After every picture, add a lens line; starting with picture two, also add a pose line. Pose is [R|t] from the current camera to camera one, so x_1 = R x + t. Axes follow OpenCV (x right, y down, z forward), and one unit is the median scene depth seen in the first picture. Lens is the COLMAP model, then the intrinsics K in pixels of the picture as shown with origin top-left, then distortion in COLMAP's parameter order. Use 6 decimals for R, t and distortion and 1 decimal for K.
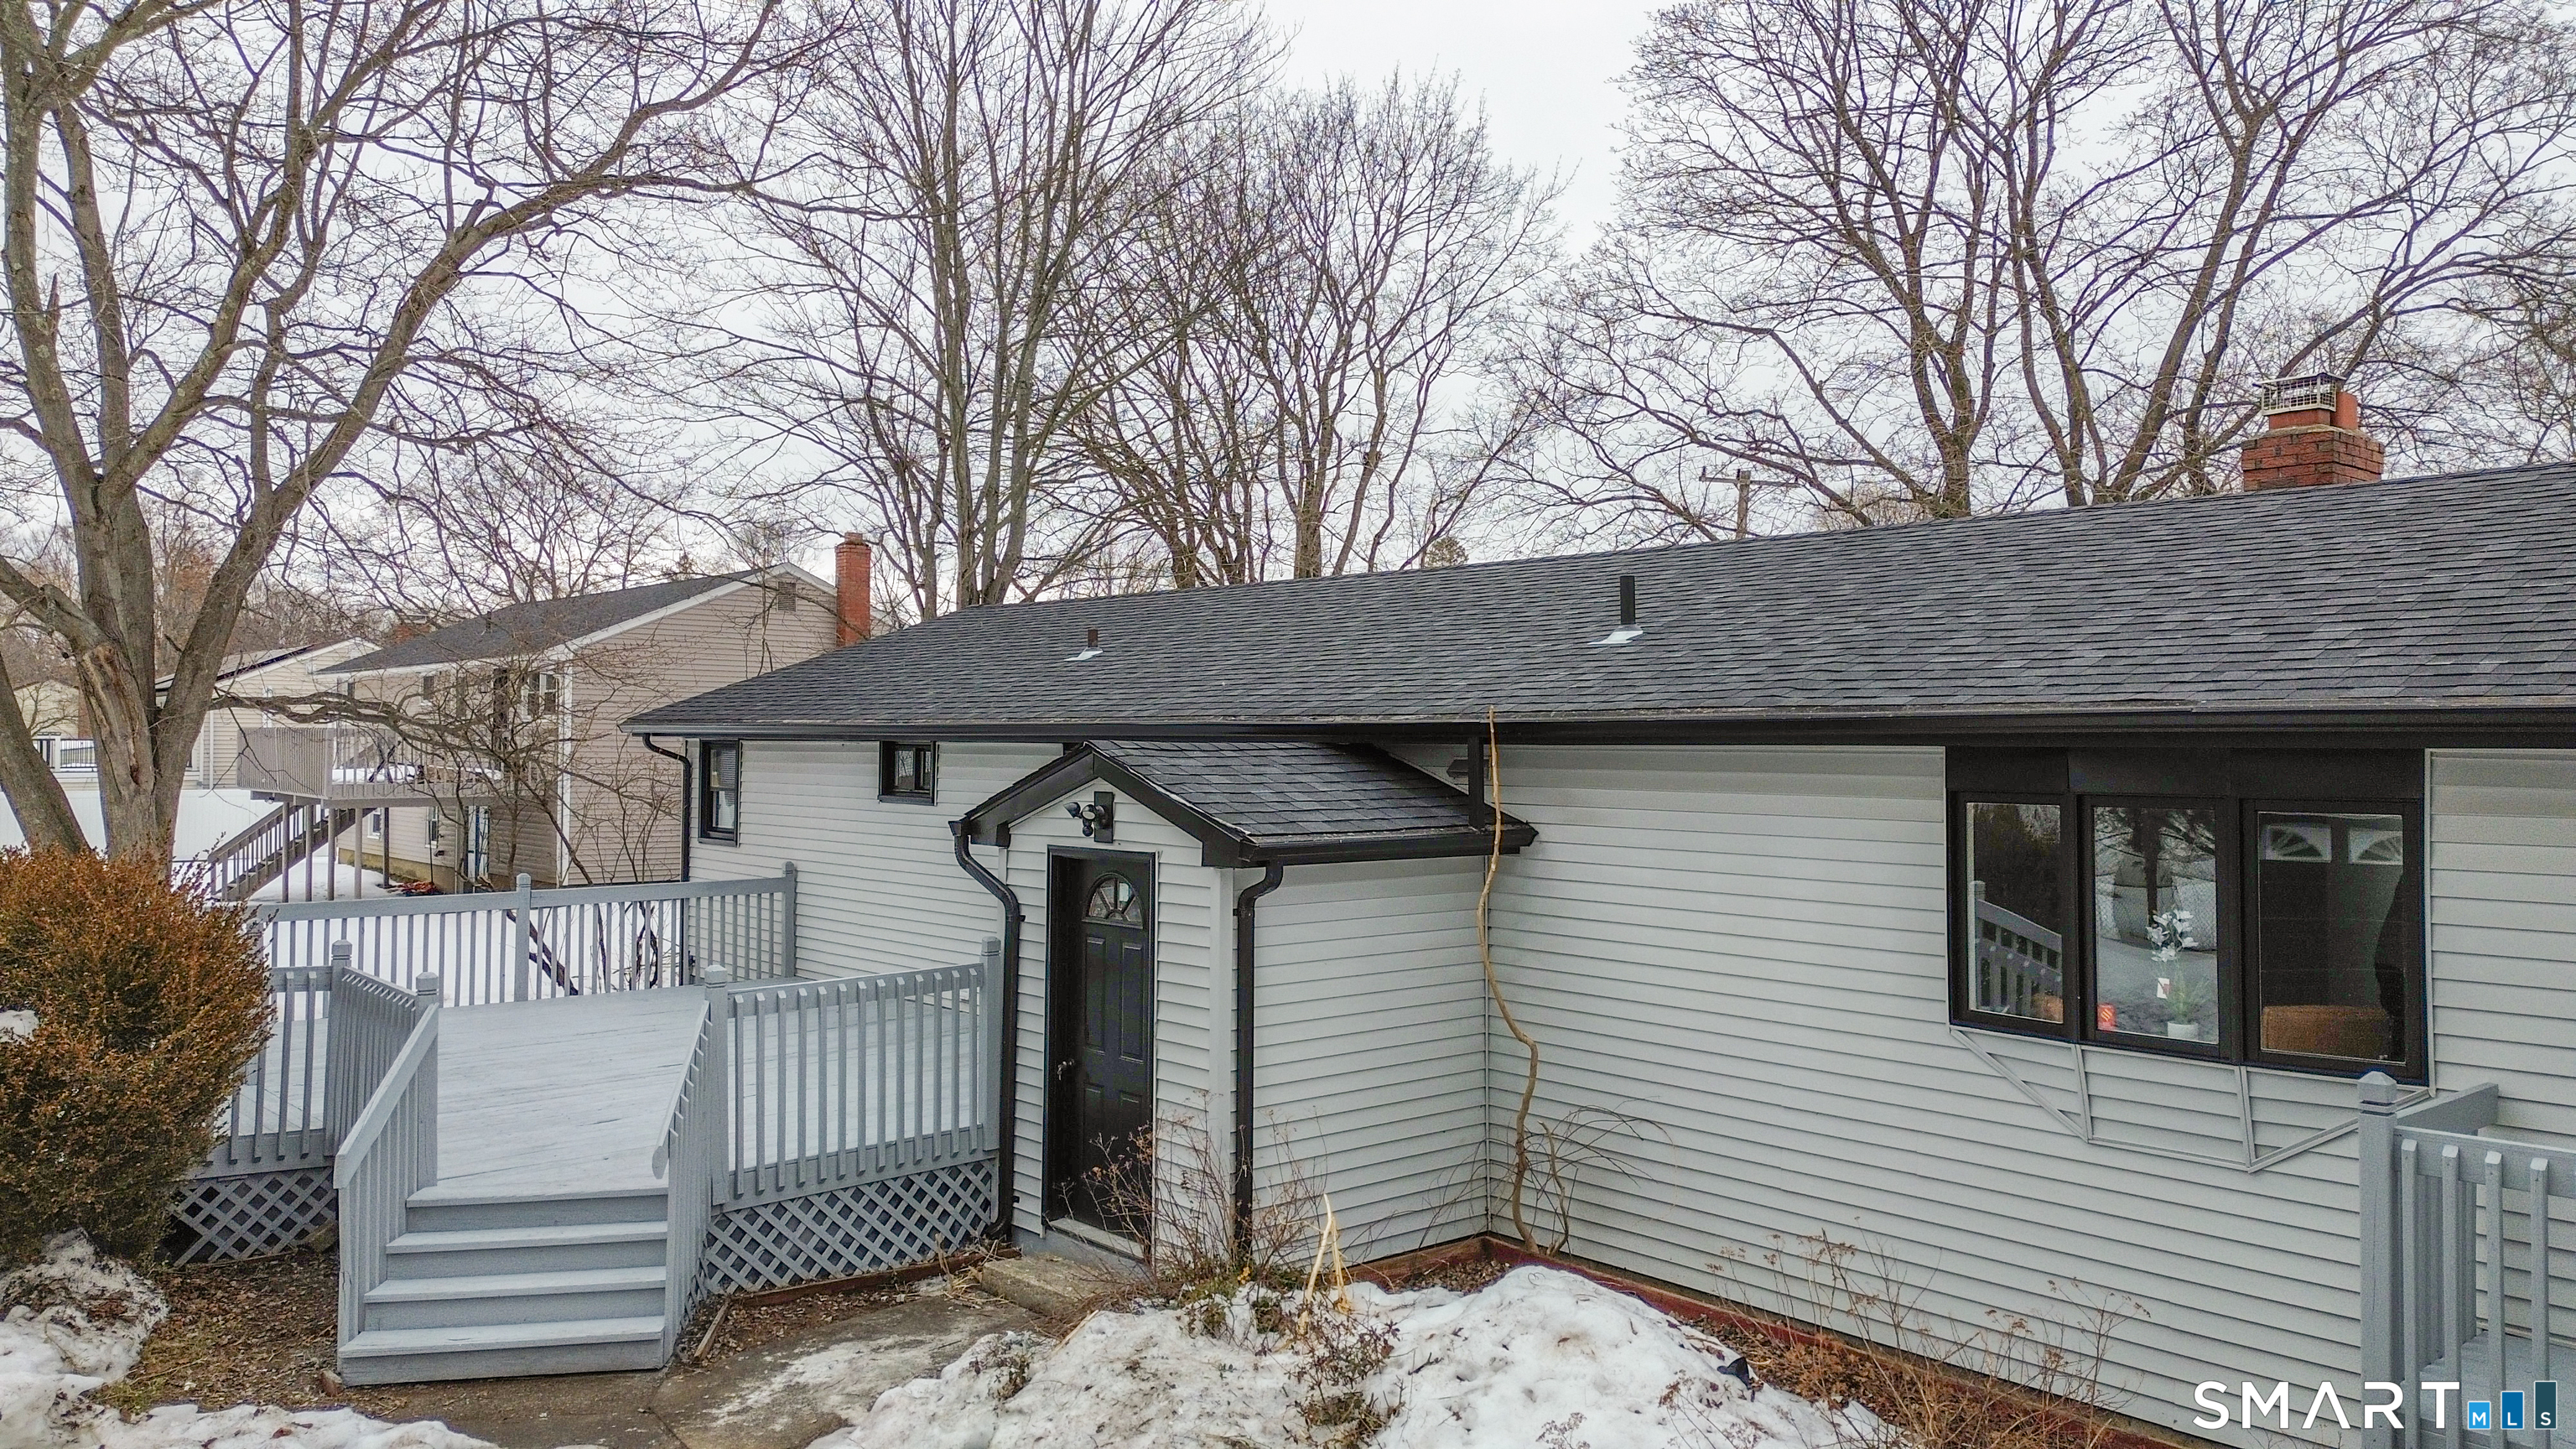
lens RADIAL K [[1825.1, 0, 1288.0], [0, 1825.1, 724.5], [0, 0, 1]] dist [0.085695, -0.080006]
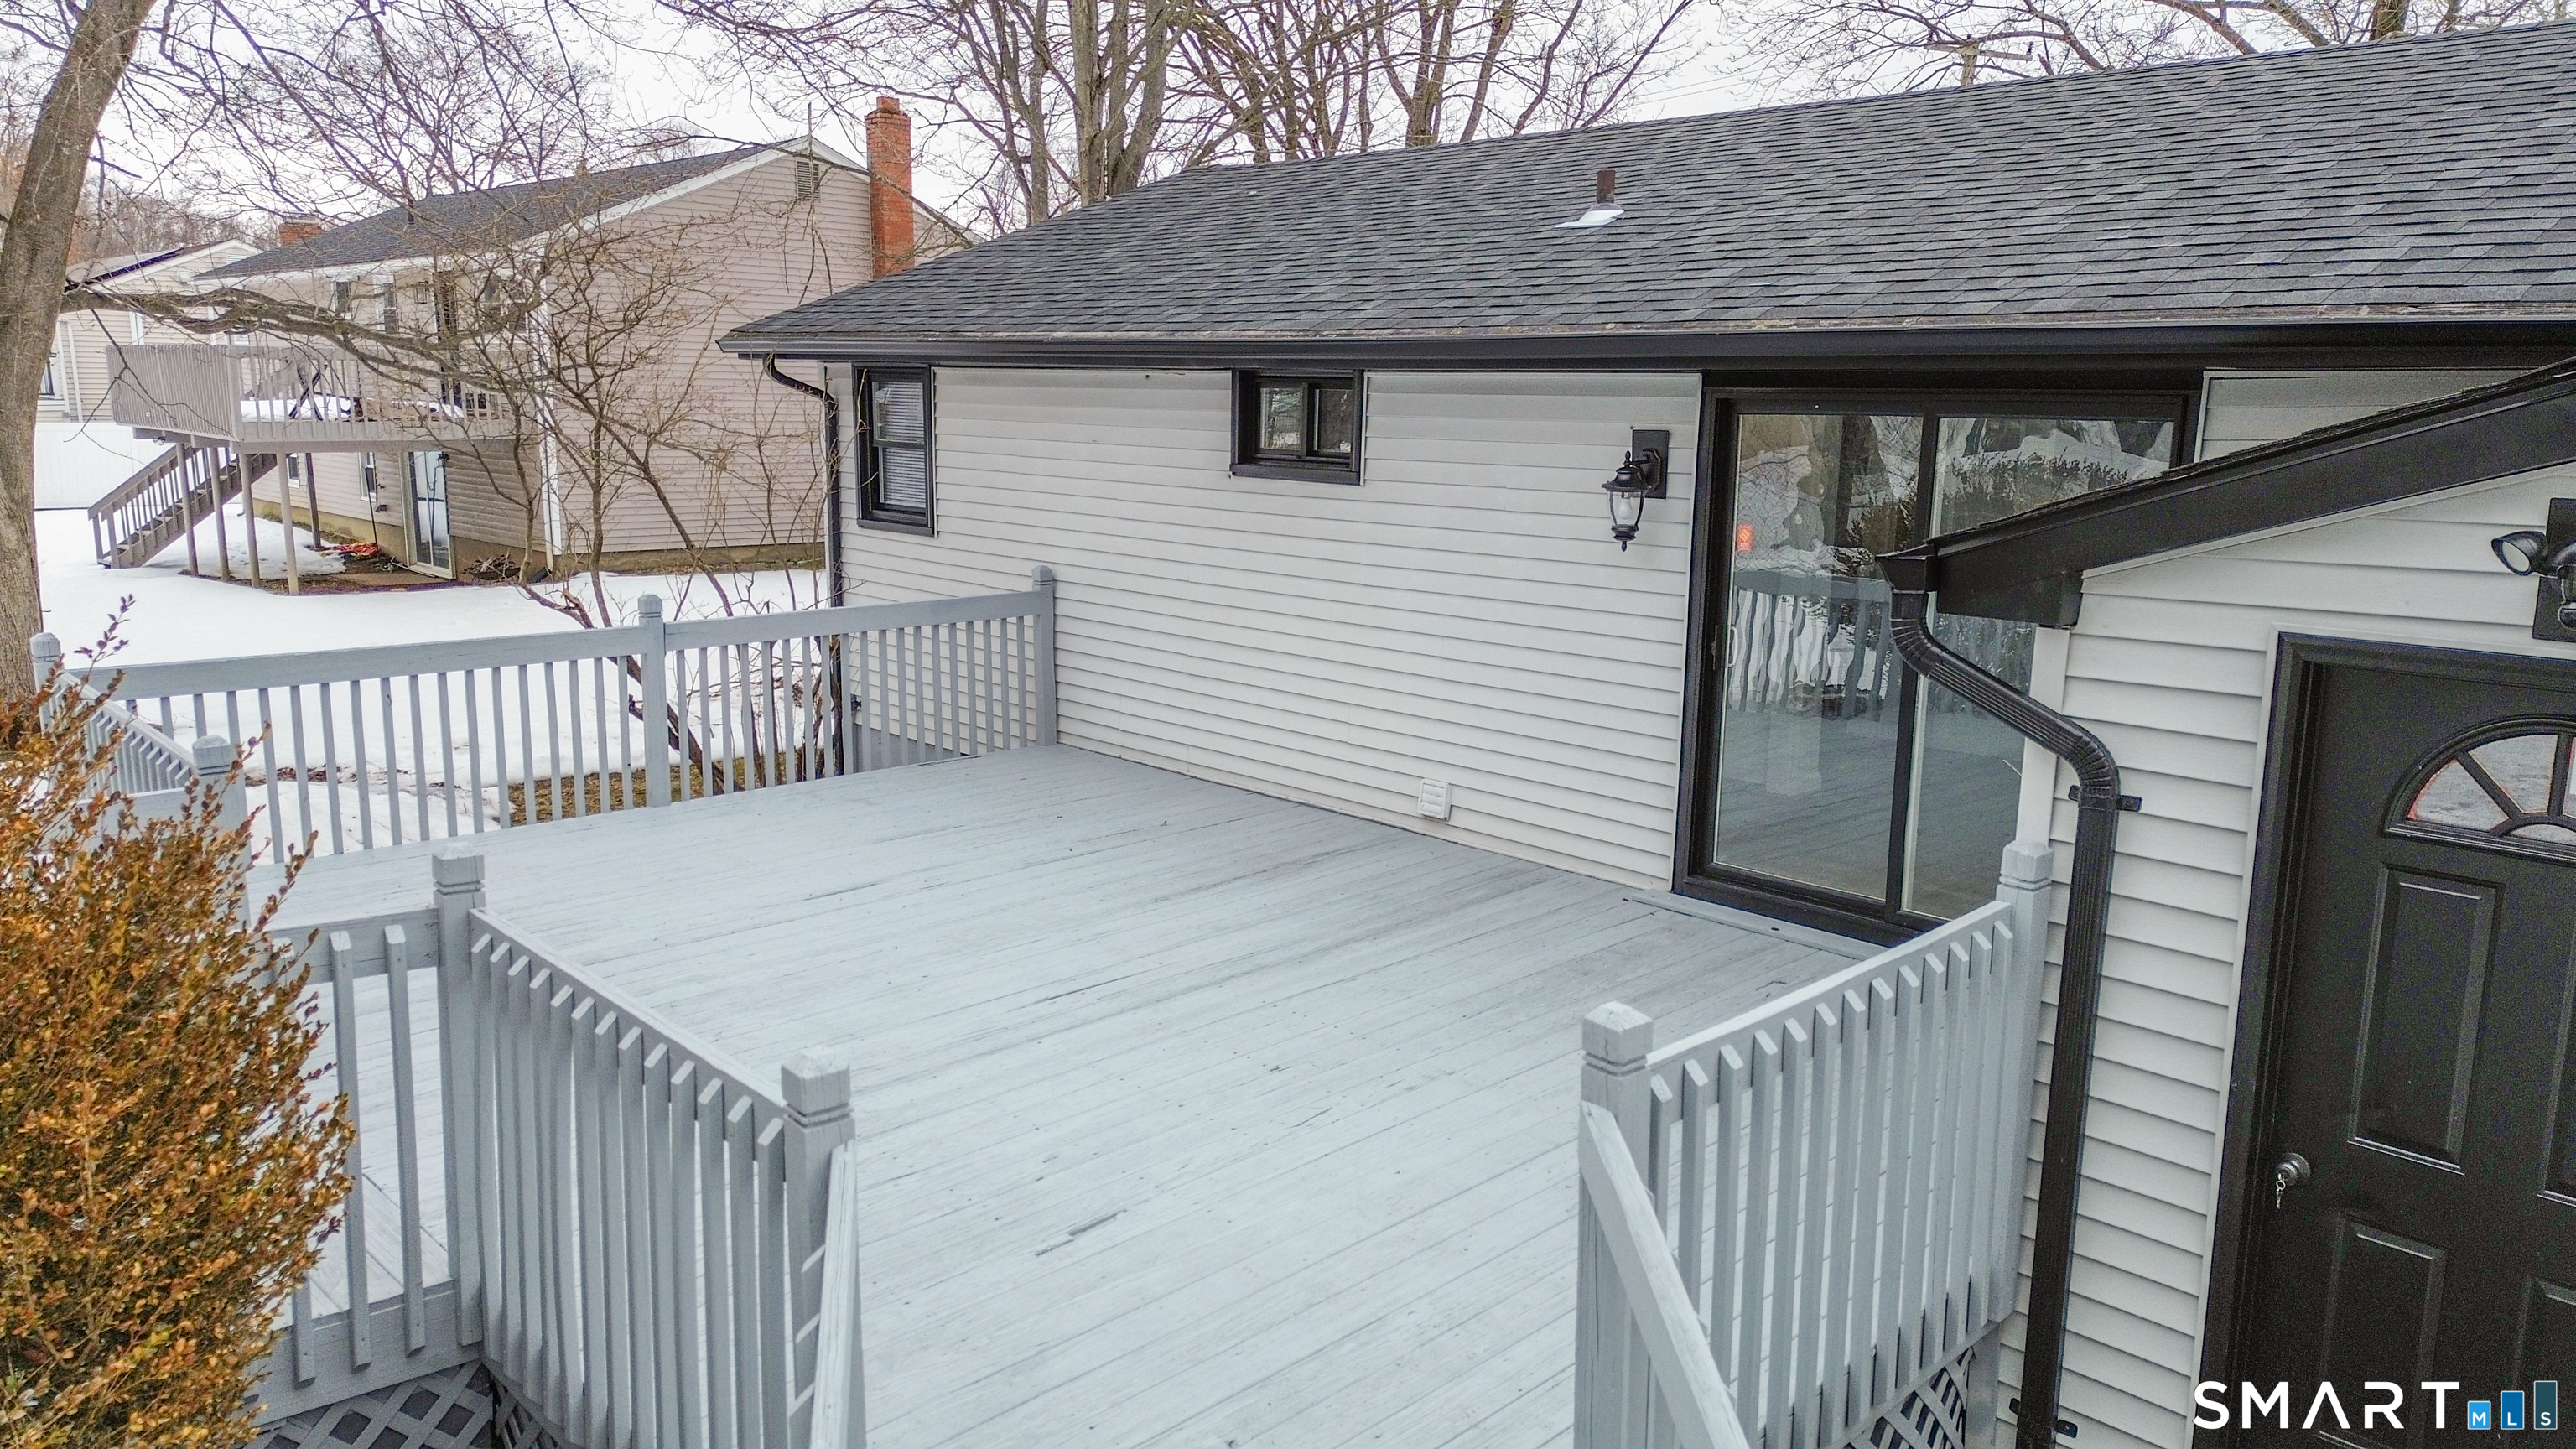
lens RADIAL K [[1825.1, 0, 1288.0], [0, 1825.1, 724.5], [0, 0, 1]] dist [0.085695, -0.080006]
pose [[0.999033, -0.002500, 0.043900, -0.147863], [-0.006082, 0.980929, 0.194270, 0.004123], [-0.043549, -0.194349, 0.979965, 0.256623]]
